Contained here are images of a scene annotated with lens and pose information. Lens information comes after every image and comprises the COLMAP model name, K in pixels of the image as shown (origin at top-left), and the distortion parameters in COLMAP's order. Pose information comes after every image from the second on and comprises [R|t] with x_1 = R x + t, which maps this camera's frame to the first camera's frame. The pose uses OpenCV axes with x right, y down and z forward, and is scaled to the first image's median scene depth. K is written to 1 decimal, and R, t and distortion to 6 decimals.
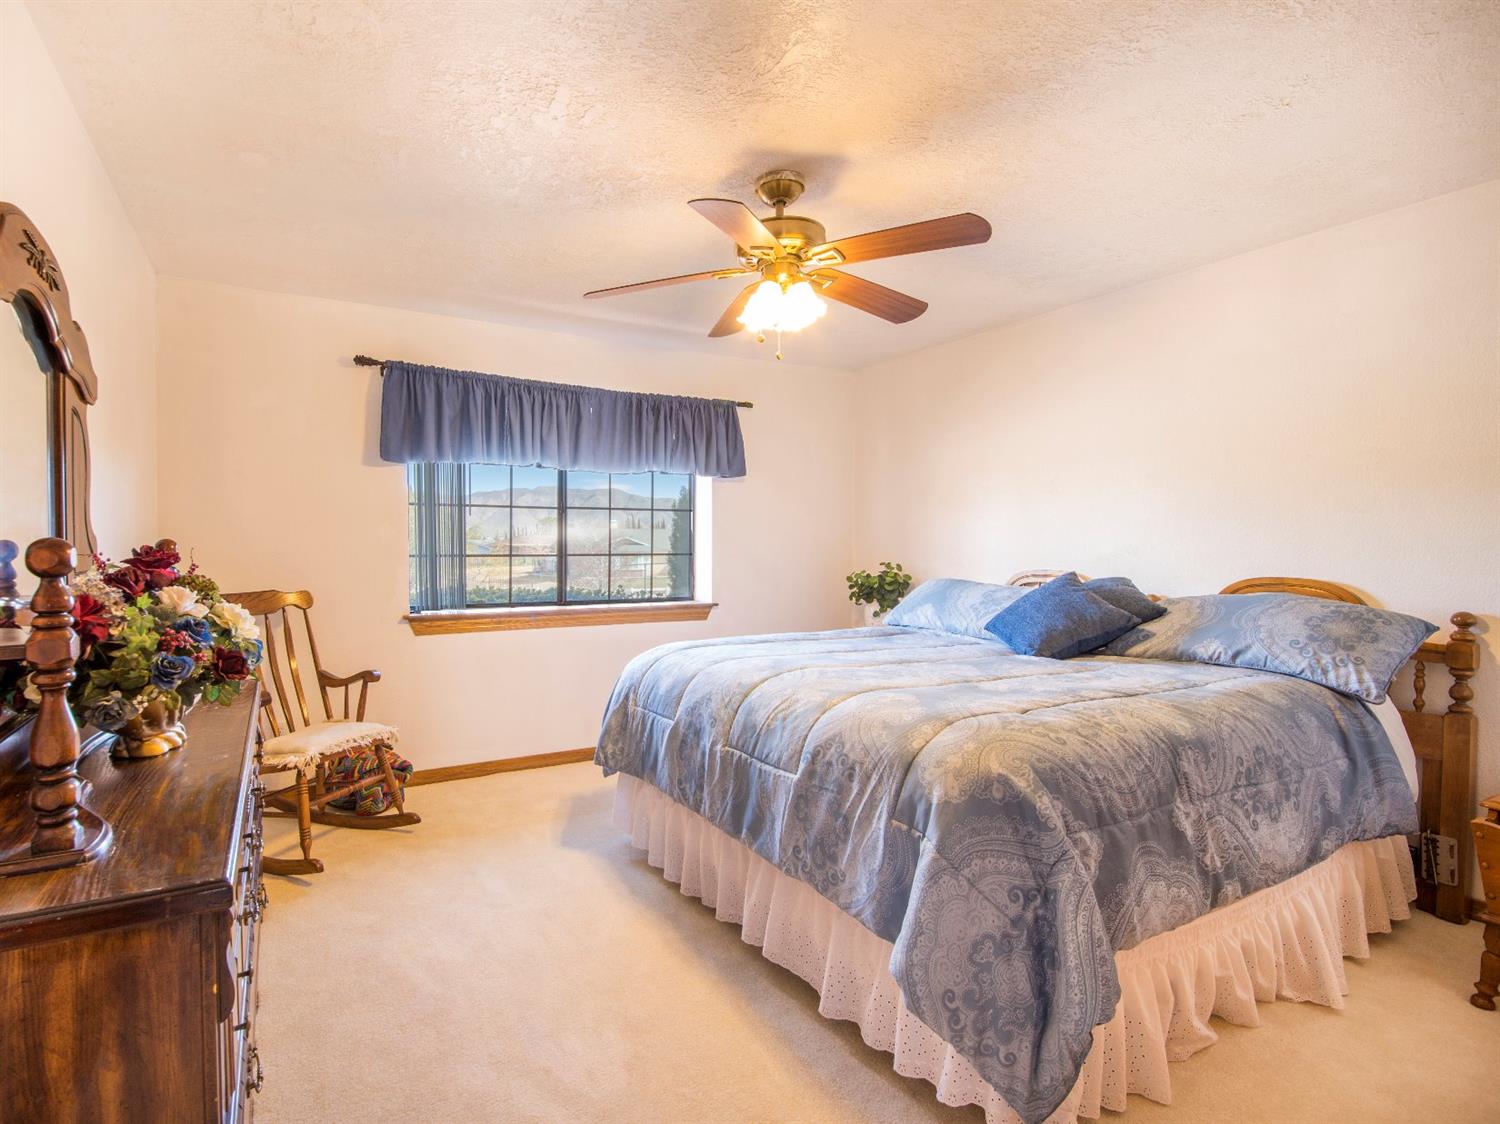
lens RADIAL K [[635.4, 0, 749.3], [0, 635.4, 556.6], [0, 0, 1]] dist [0.001546, 0.000048]
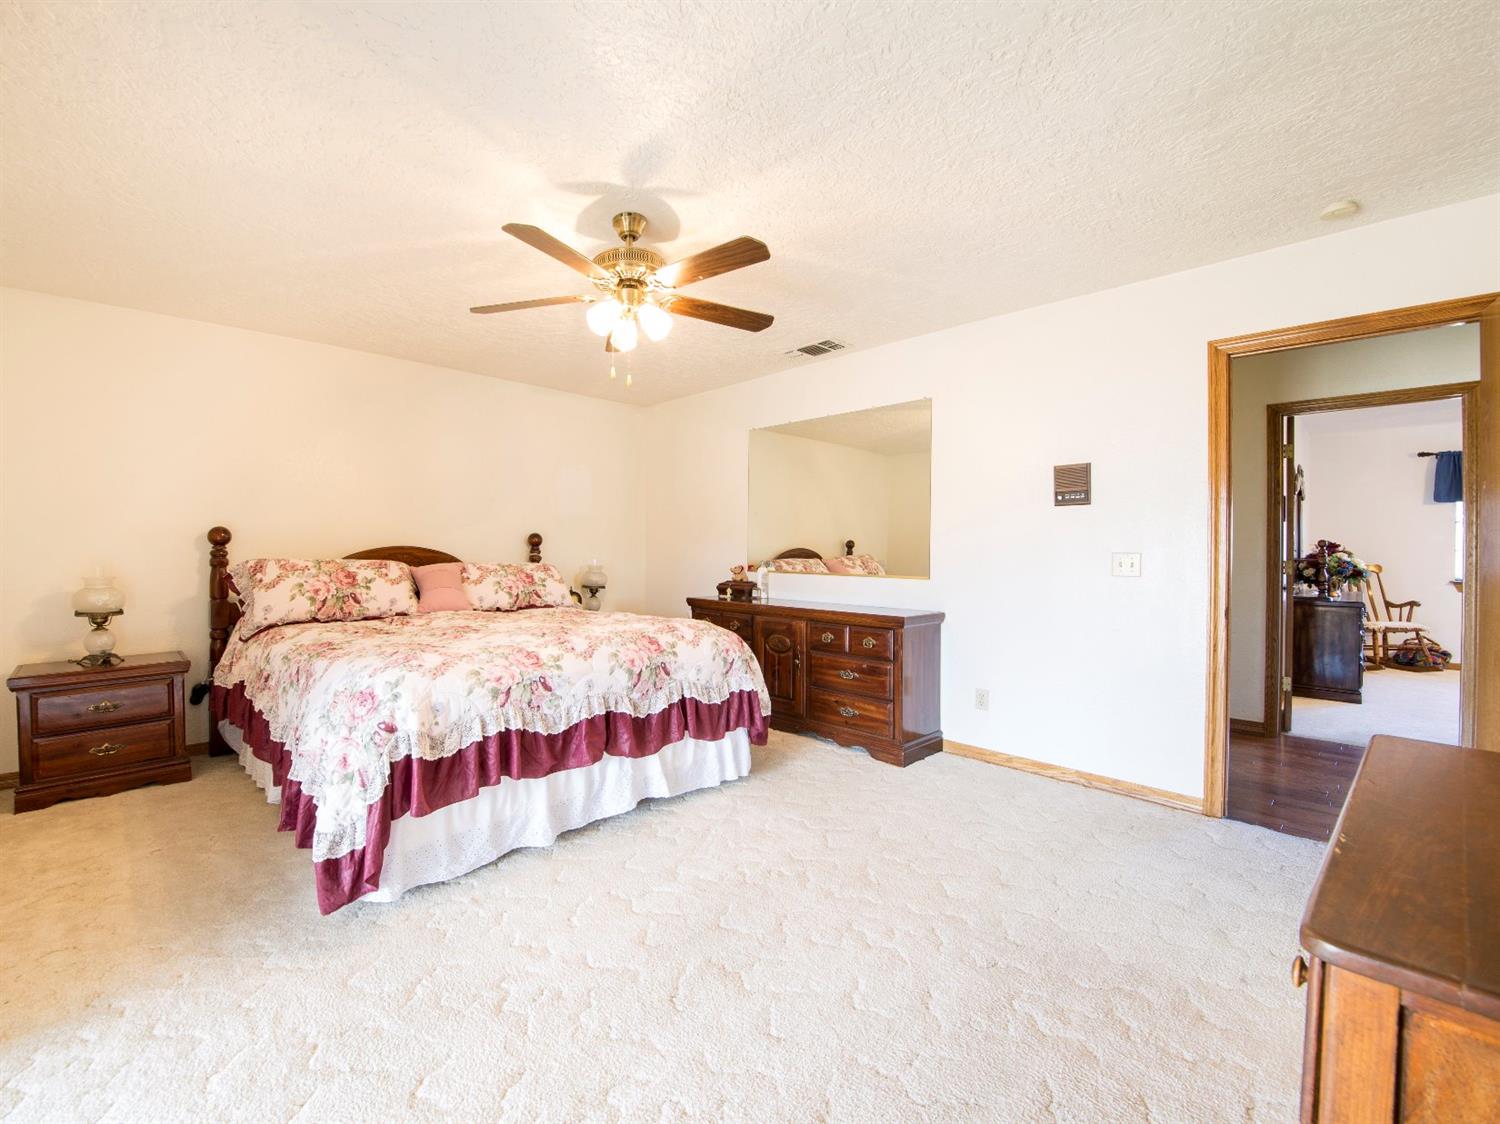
lens RADIAL K [[542.8, 0, 746.6], [0, 542.8, 558.5], [0, 0, 1]] dist [-0.002869, -0.000365]
pose [[0.105206, 0.033592, -0.993883, 1.000662], [-0.038581, 0.998815, 0.029674, 0.063895], [0.993702, 0.035223, 0.106377, -1.484972]]
